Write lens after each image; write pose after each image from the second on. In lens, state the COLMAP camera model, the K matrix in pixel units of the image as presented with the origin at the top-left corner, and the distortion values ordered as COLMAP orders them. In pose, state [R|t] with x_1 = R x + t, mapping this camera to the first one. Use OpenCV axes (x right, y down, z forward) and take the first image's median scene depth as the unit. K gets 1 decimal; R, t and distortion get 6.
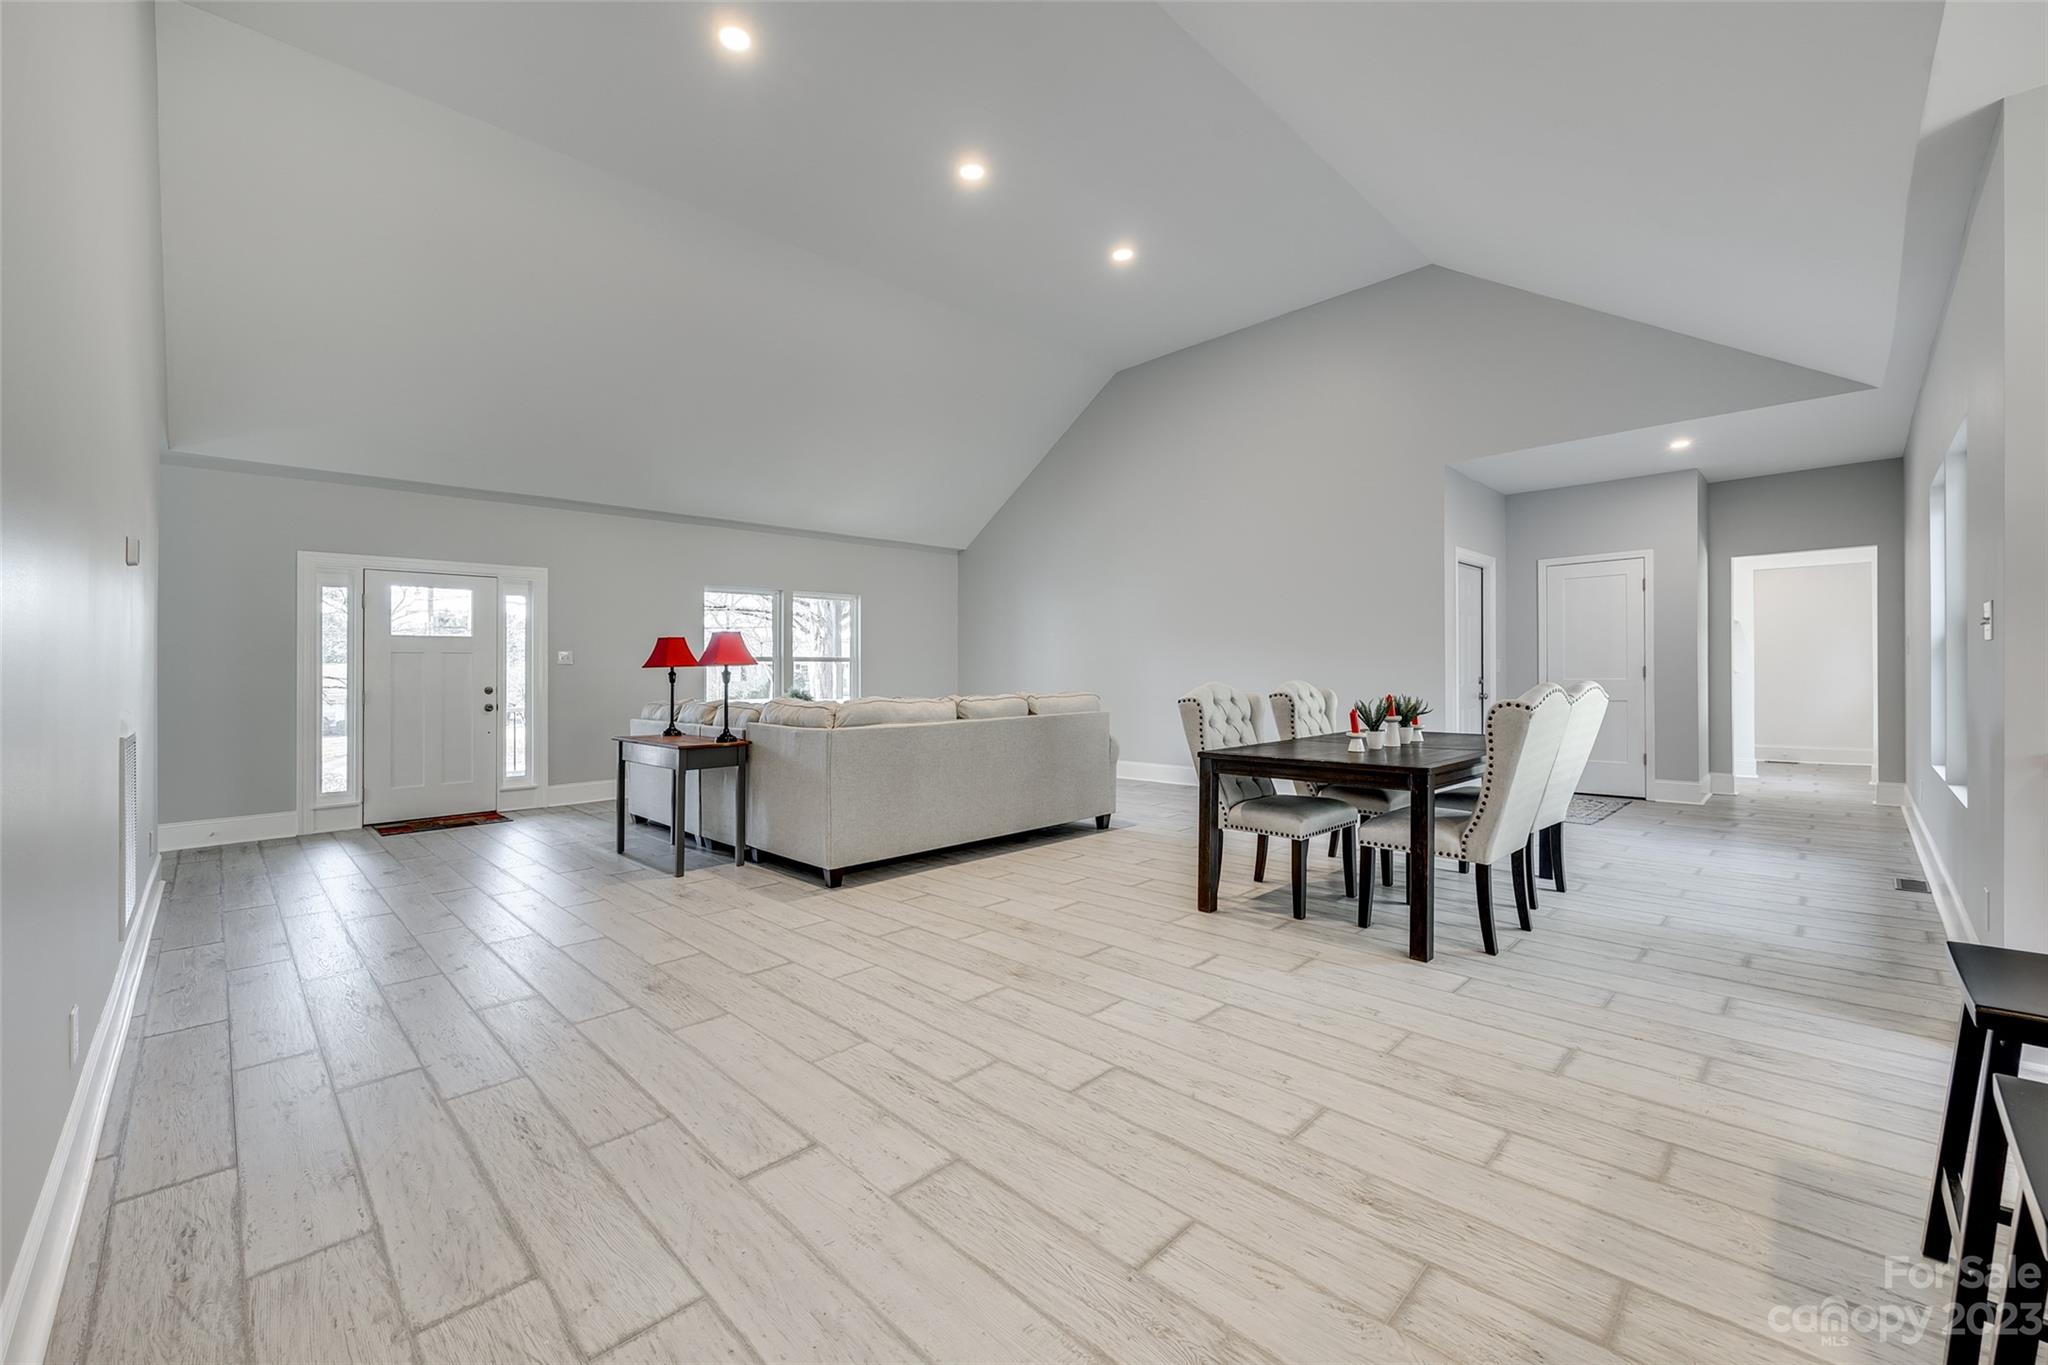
lens RADIAL K [[819.1, 0, 1021.6], [0, 819.1, 675.3], [0, 0, 1]] dist [0.000021, -0.000120]
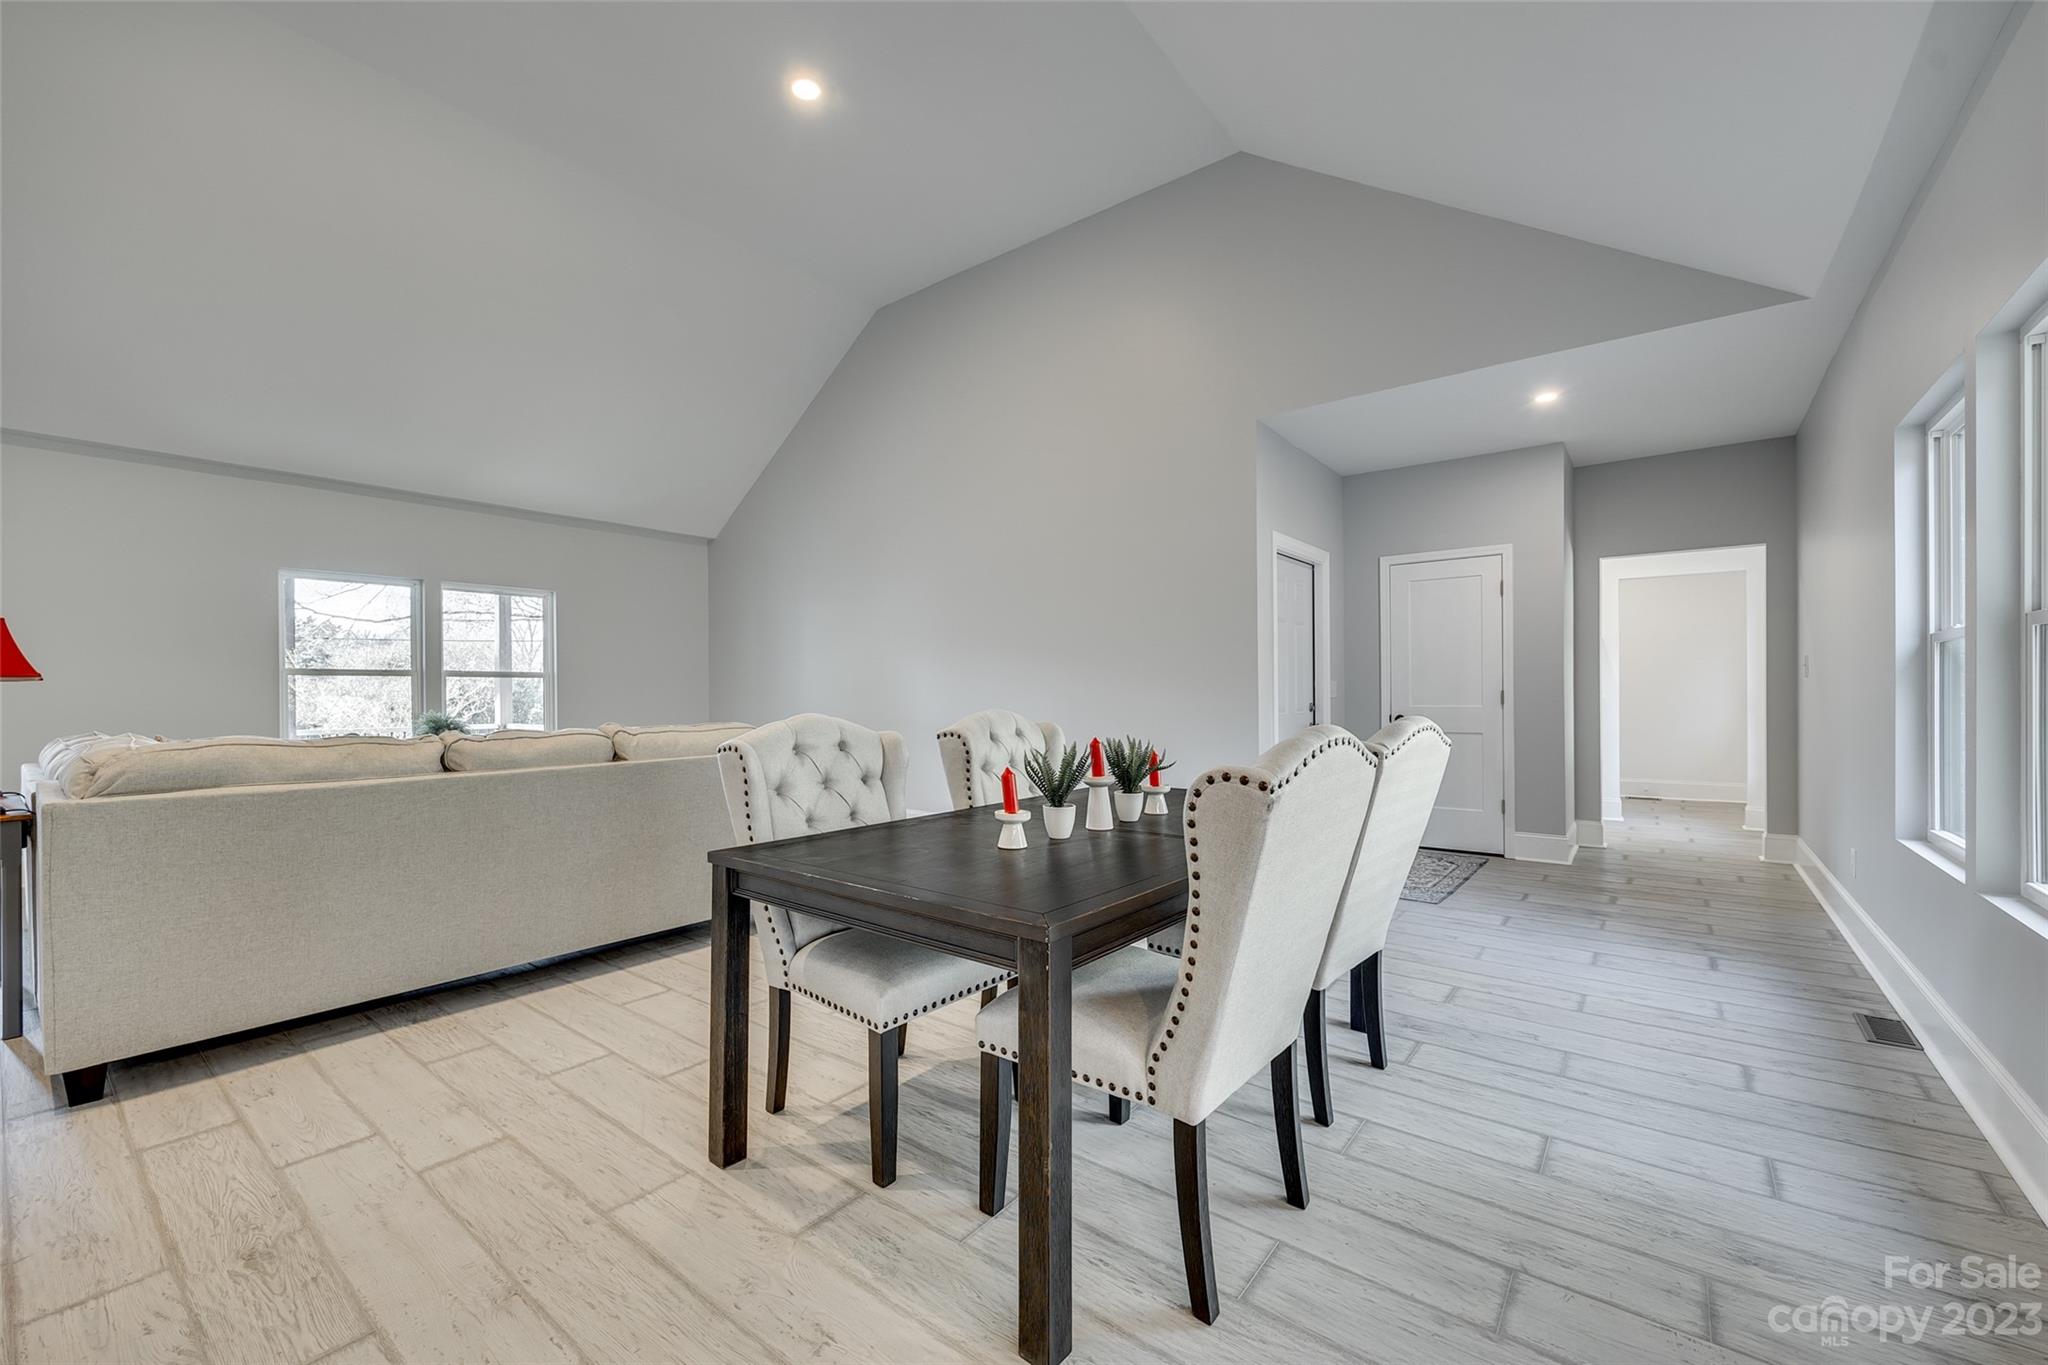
lens RADIAL K [[819.1, 0, 1019.4], [0, 819.1, 686.1], [0, 0, 1]] dist [0.000021, -0.000120]
pose [[0.992779, 0.006946, 0.119760, 0.215613], [-0.005621, 0.999919, -0.011403, -0.003754], [-0.119829, 0.010648, 0.992737, 0.288451]]
